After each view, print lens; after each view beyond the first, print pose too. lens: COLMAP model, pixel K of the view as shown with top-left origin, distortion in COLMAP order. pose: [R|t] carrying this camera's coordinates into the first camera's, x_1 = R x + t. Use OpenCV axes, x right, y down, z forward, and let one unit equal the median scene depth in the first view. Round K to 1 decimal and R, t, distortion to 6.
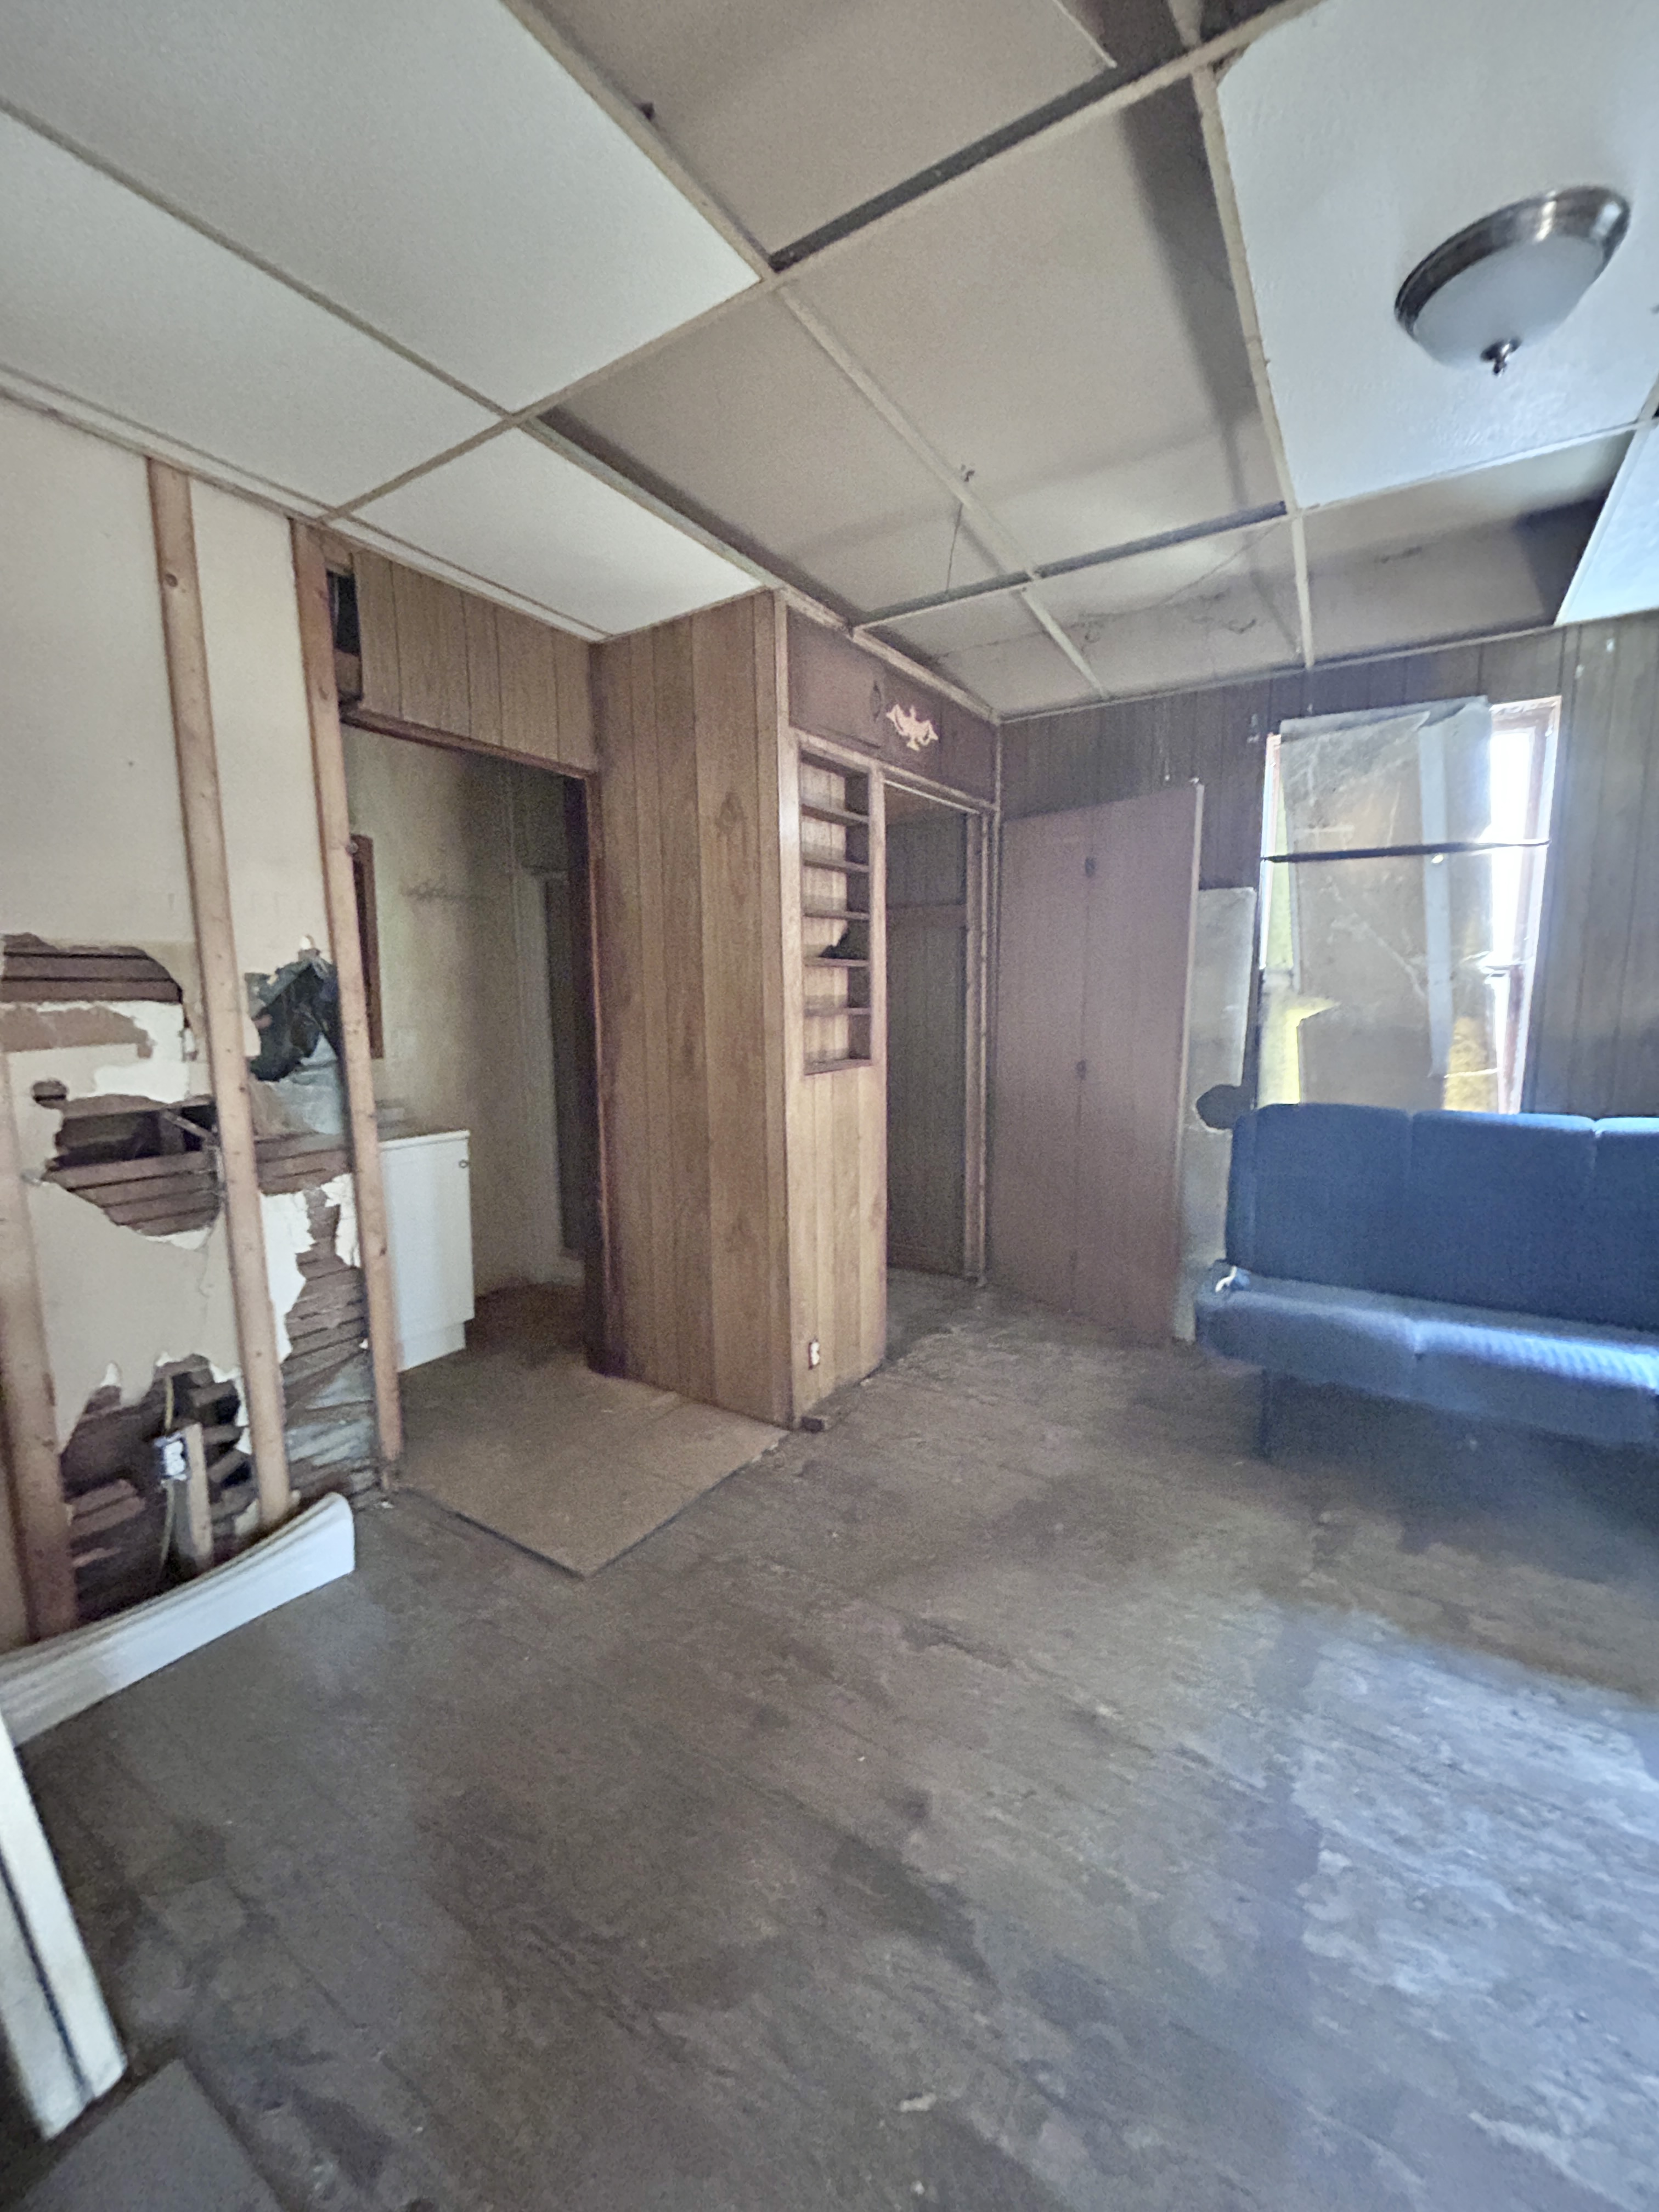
lens RADIAL K [[888.3, 0, 820.1], [0, 888.3, 1107.0], [0, 0, 1]] dist [-0.004112, 0.001100]
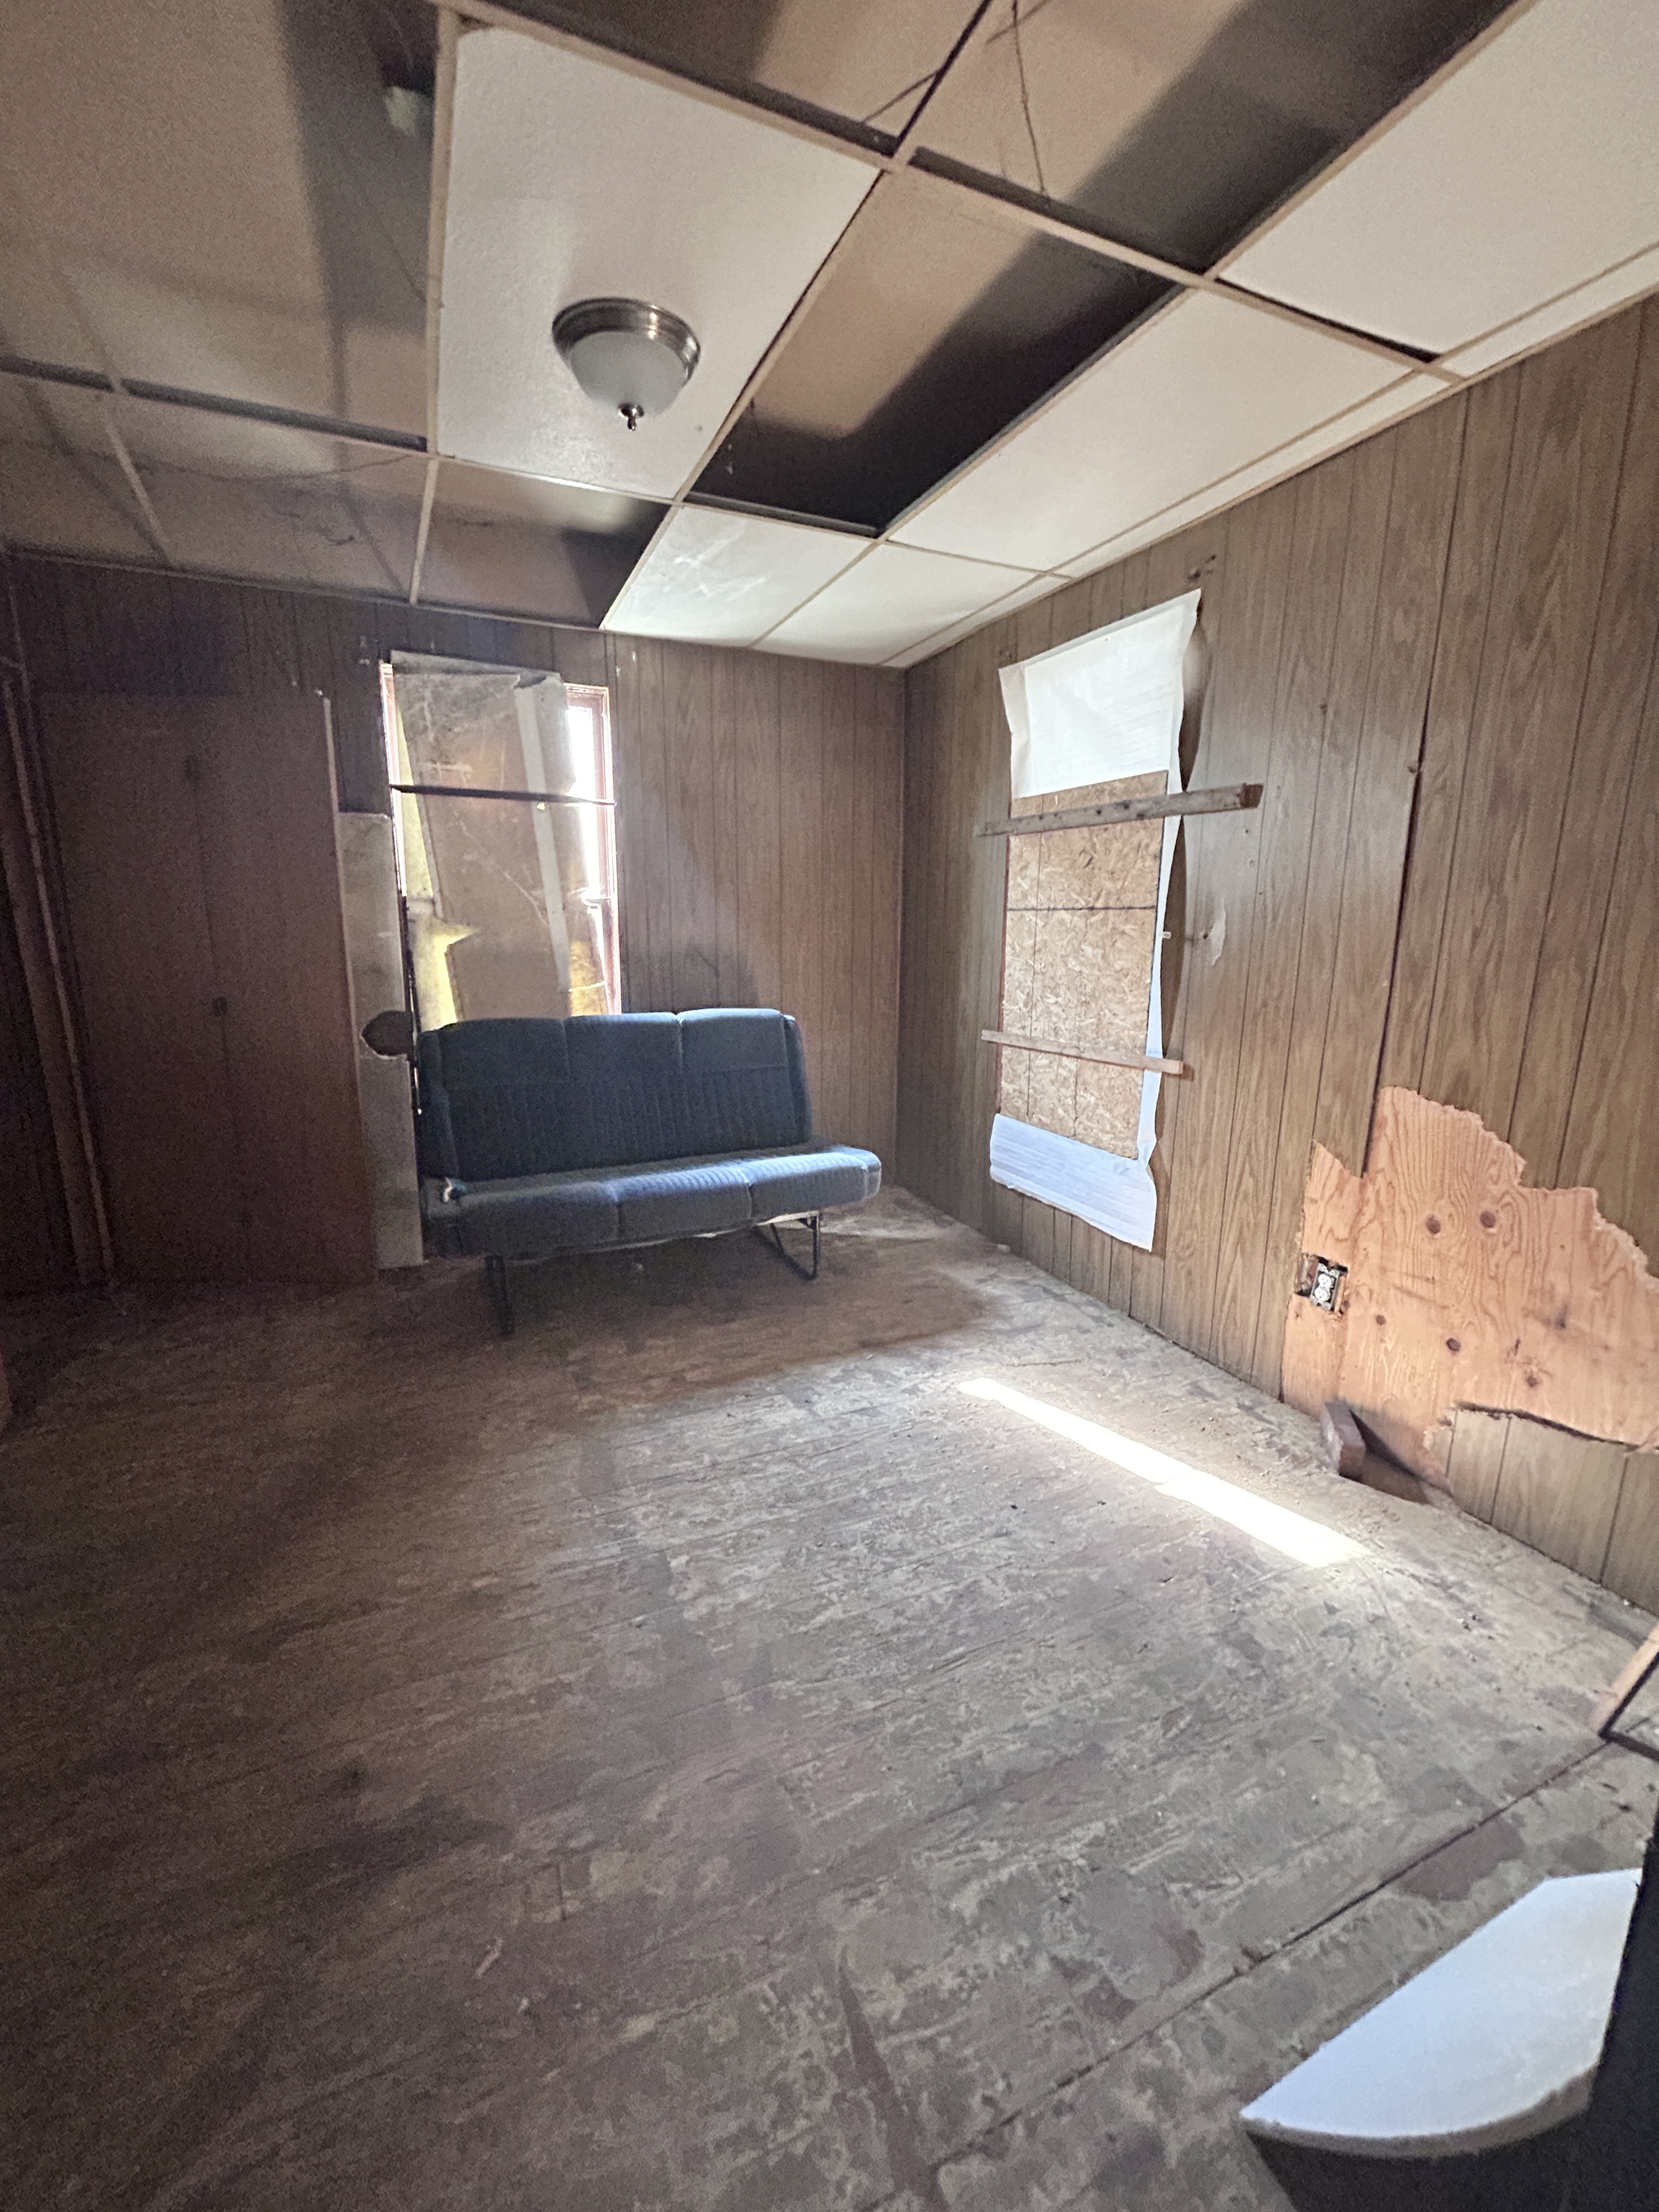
lens RADIAL K [[888.3, 0, 833.3], [0, 888.3, 1104.2], [0, 0, 1]] dist [-0.004112, 0.001100]
pose [[0.551322, -0.157342, 0.819322, -0.130248], [0.103637, 0.987365, 0.119875, 0.012655], [-0.827831, 0.018823, 0.560662, 0.017755]]
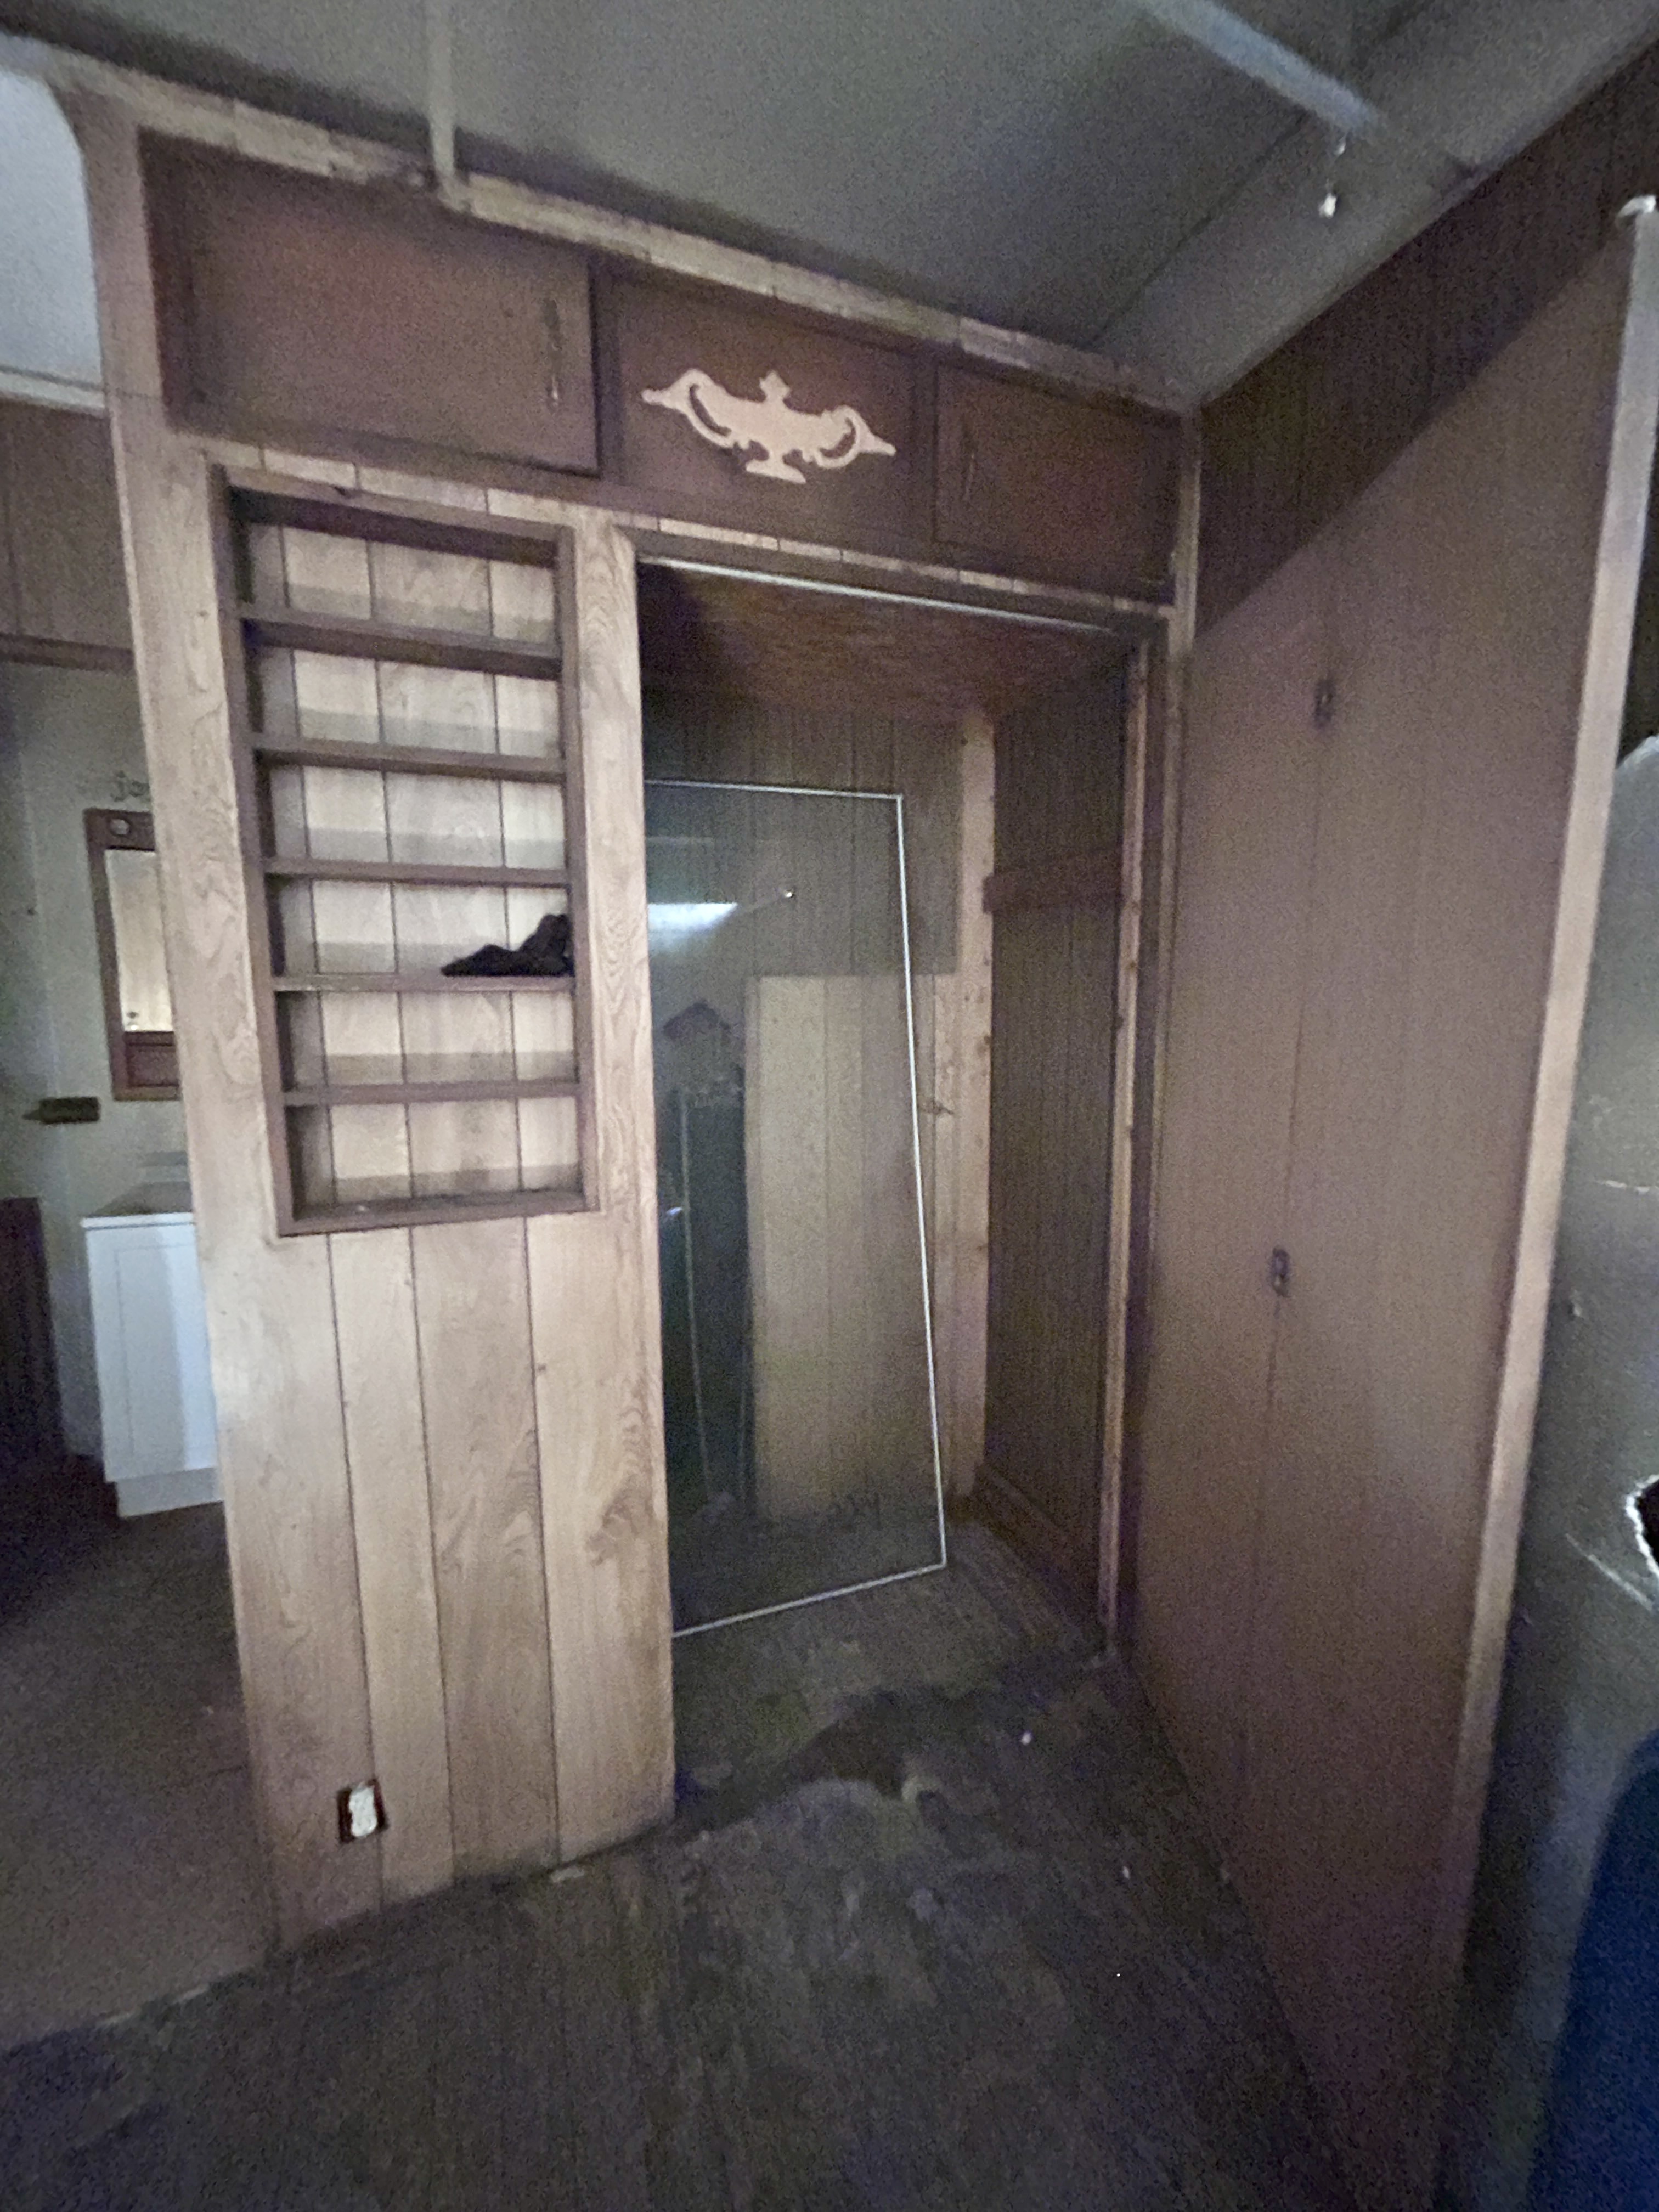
lens RADIAL K [[888.3, 0, 840.8], [0, 888.3, 1112.8], [0, 0, 1]] dist [-0.004112, 0.001100]
pose [[0.816678, 0.084679, -0.570847, 0.392189], [-0.085774, 0.996000, 0.025034, -0.112838], [0.570683, 0.028519, 0.820675, 0.668886]]
